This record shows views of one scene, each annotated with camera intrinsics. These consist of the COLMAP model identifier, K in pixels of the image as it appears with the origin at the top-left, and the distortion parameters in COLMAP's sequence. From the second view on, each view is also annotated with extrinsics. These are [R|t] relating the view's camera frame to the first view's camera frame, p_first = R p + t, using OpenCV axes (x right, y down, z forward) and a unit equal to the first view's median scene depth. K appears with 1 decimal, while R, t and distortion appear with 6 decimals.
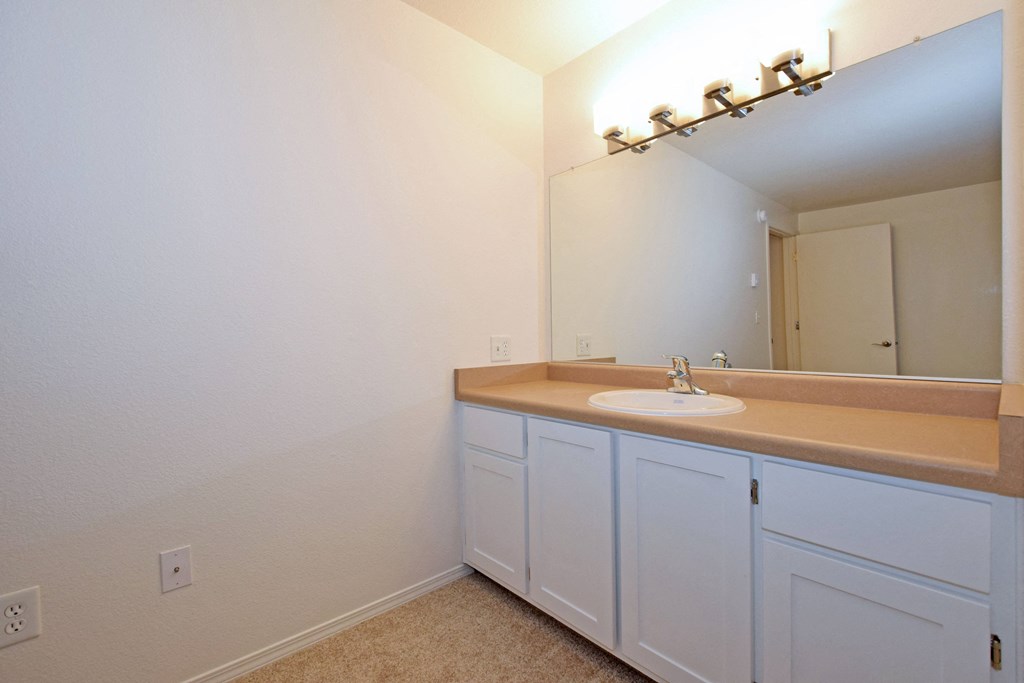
lens RADIAL K [[450.1, 0, 512.1], [0, 450.1, 339.5], [0, 0, 1]] dist [-0.018220, -0.000065]
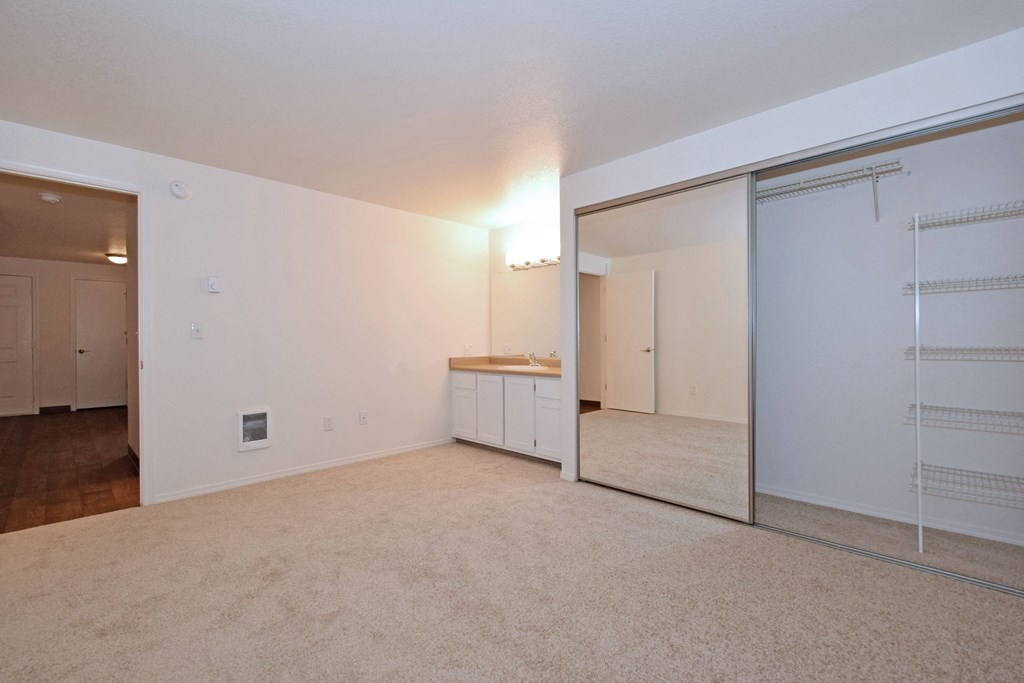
lens RADIAL K [[450.1, 0, 511.6], [0, 450.1, 340.9], [0, 0, 1]] dist [-0.018220, -0.000065]
pose [[0.998168, 0.010609, 0.059573, 0.066537], [-0.009946, 0.999885, -0.011421, -0.002151], [-0.059687, 0.010808, 0.998159, -1.519342]]
